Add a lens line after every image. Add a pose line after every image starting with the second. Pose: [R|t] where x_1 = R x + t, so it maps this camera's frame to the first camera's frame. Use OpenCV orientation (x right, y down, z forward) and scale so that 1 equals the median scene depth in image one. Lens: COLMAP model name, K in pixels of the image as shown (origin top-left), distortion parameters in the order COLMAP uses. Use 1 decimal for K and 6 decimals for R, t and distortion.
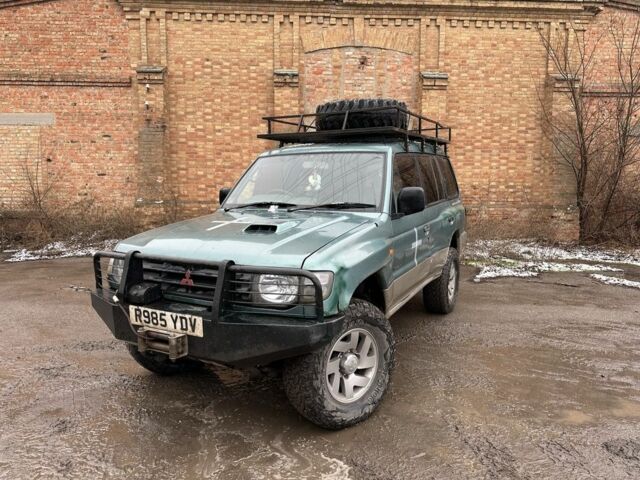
lens RADIAL K [[457.6, 0, 317.8], [0, 457.6, 235.3], [0, 0, 1]] dist [0.019946, -0.003560]
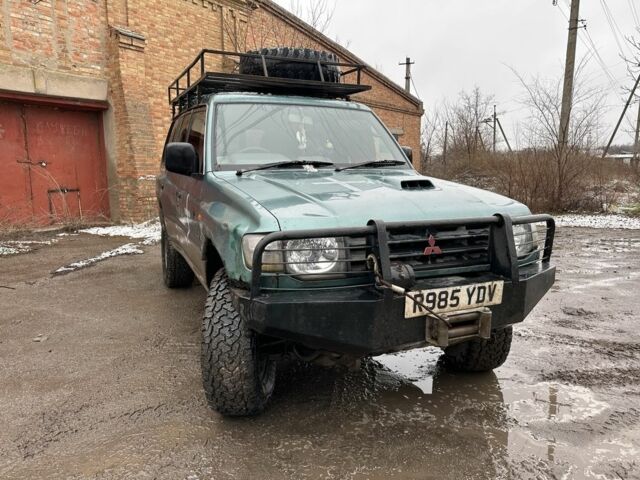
lens RADIAL K [[457.6, 0, 317.8], [0, 457.6, 235.3], [0, 0, 1]] dist [0.019946, -0.003560]
pose [[0.639547, -0.116773, 0.759831, -1.035714], [0.084033, 0.993092, 0.081891, -0.006578], [-0.764145, 0.011477, 0.644942, 0.647867]]
